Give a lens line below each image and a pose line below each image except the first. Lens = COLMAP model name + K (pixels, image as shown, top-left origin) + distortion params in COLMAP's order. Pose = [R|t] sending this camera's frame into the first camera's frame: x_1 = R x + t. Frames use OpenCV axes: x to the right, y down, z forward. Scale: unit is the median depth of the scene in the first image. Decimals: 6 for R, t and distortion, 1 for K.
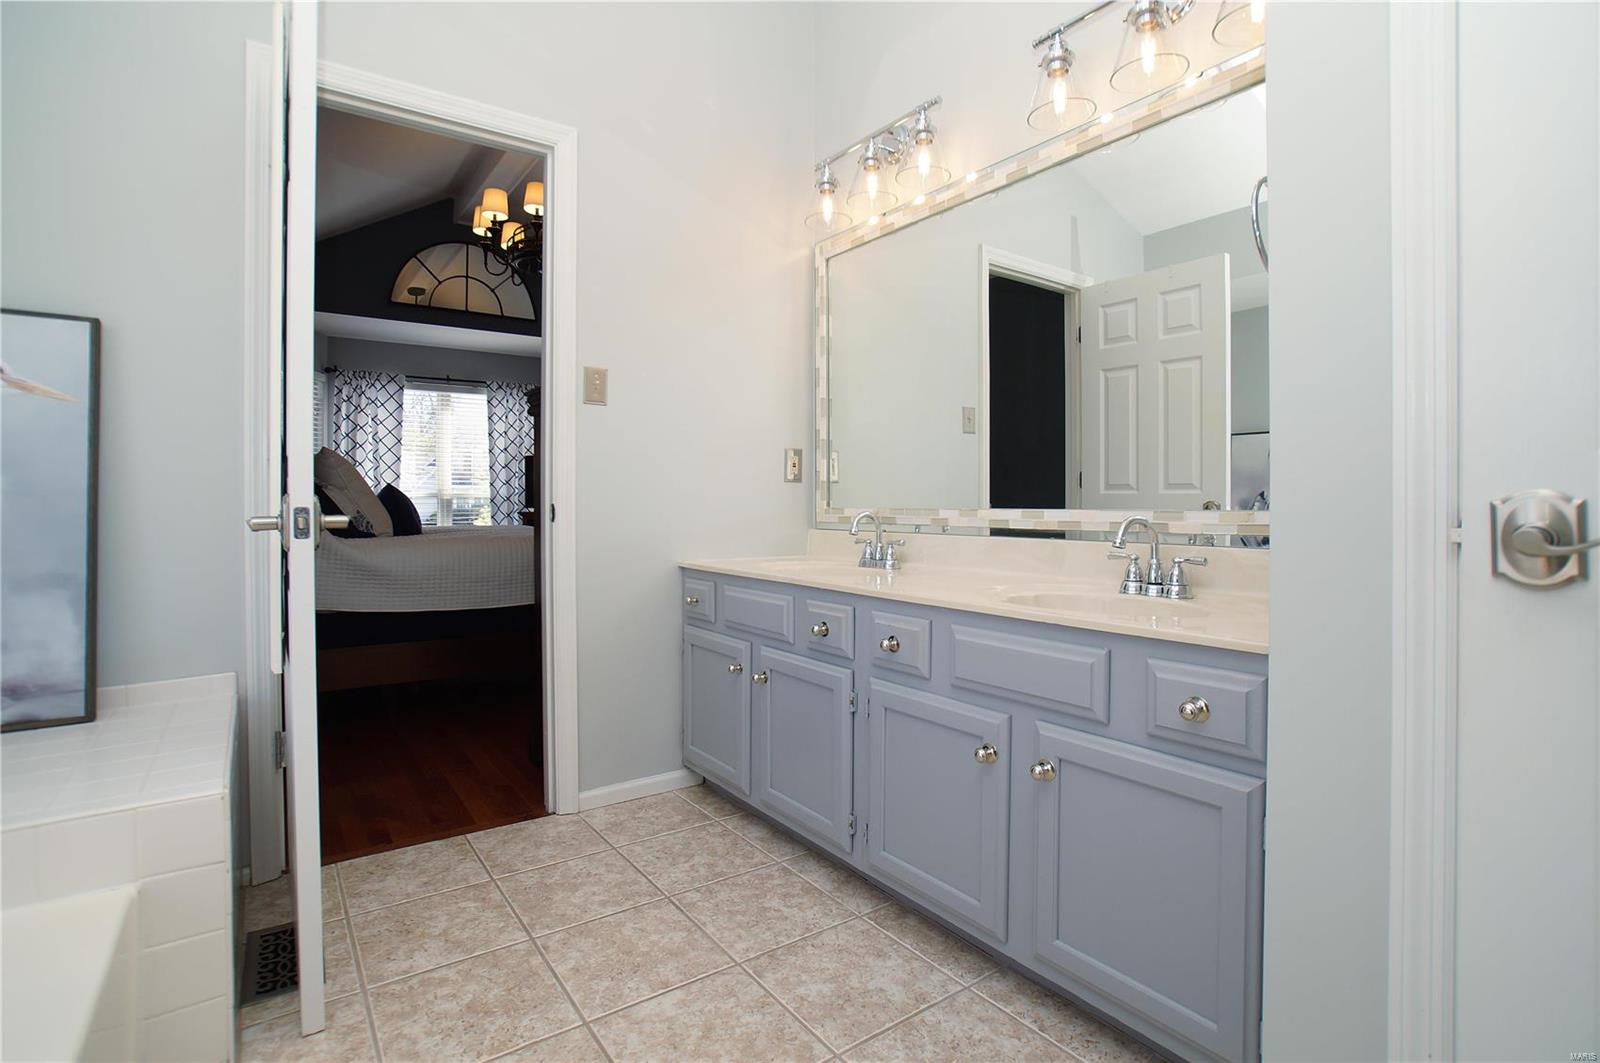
lens RADIAL K [[769.4, 0, 800.3], [0, 769.4, 529.6], [0, 0, 1]] dist [-0.056378, 0.016433]
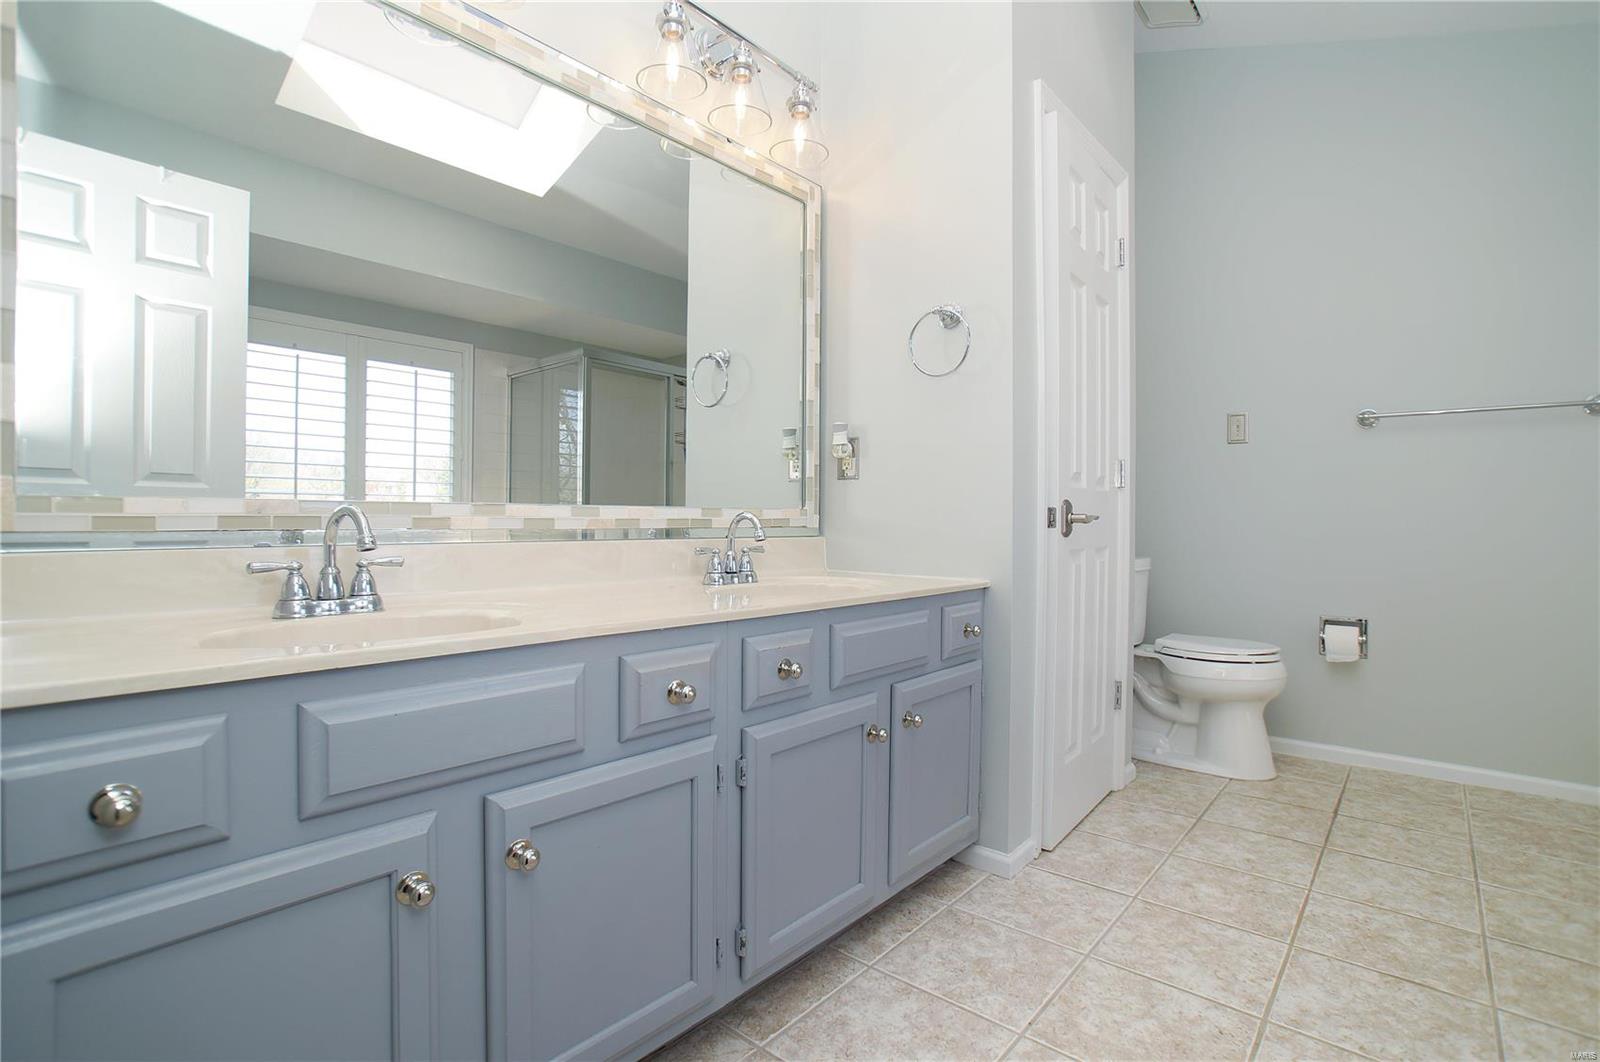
lens RADIAL K [[769.4, 0, 788.2], [0, 769.4, 517.4], [0, 0, 1]] dist [-0.056378, 0.016433]
pose [[-0.236799, -0.002289, 0.971556, -0.618117], [0.014319, 0.999880, 0.005846, -0.015778], [-0.971453, 0.015296, -0.236738, 1.092704]]
